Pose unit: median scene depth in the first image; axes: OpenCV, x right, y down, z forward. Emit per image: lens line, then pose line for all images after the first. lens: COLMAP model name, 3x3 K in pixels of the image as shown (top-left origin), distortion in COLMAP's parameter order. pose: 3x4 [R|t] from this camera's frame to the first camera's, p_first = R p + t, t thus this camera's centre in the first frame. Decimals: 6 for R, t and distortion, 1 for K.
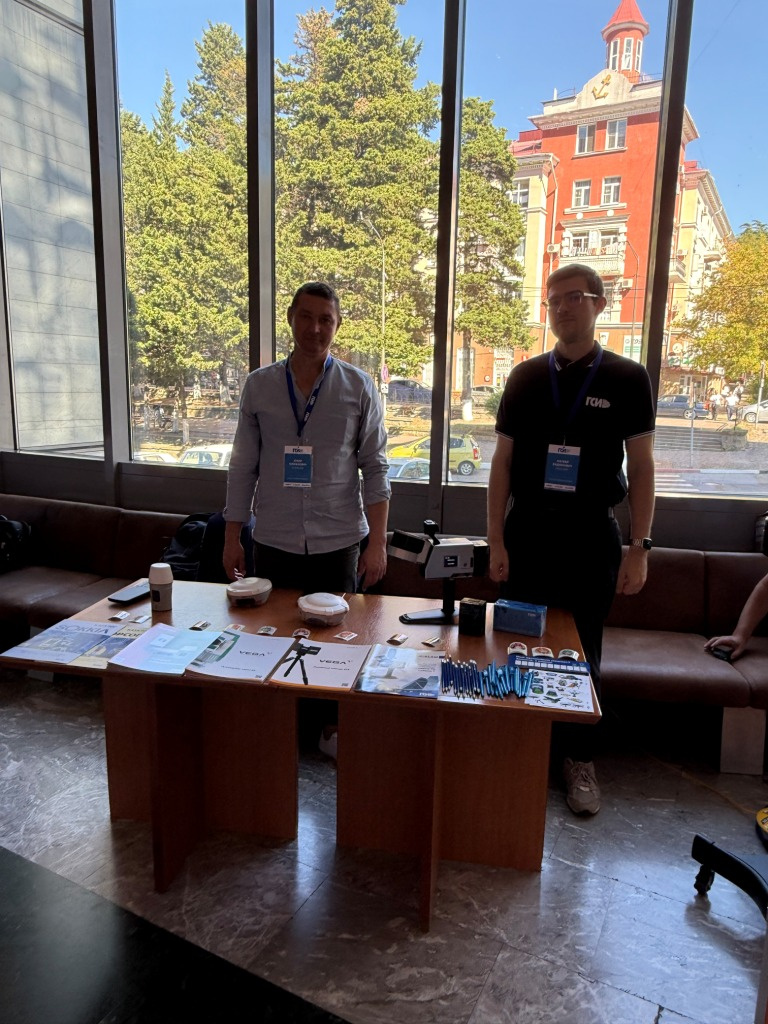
lens RADIAL K [[699.6, 0, 385.5], [0, 699.6, 509.3], [0, 0, 1]] dist [-0.005724, 0.006282]
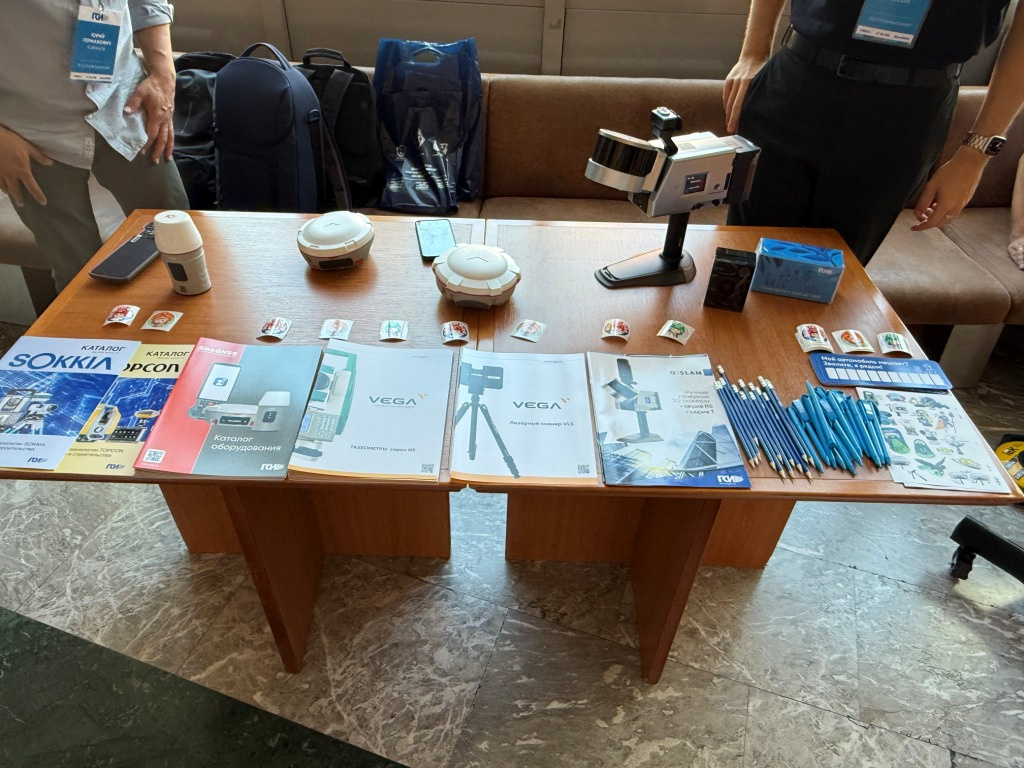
lens RADIAL K [[699.6, 0, 498.1], [0, 699.6, 385.2], [0, 0, 1]] dist [-0.005724, 0.006282]
pose [[0.989362, -0.096560, 0.108809, -0.167633], [0.028092, 0.860683, 0.508365, -0.091774], [-0.142738, -0.499900, 0.854240, 0.511778]]
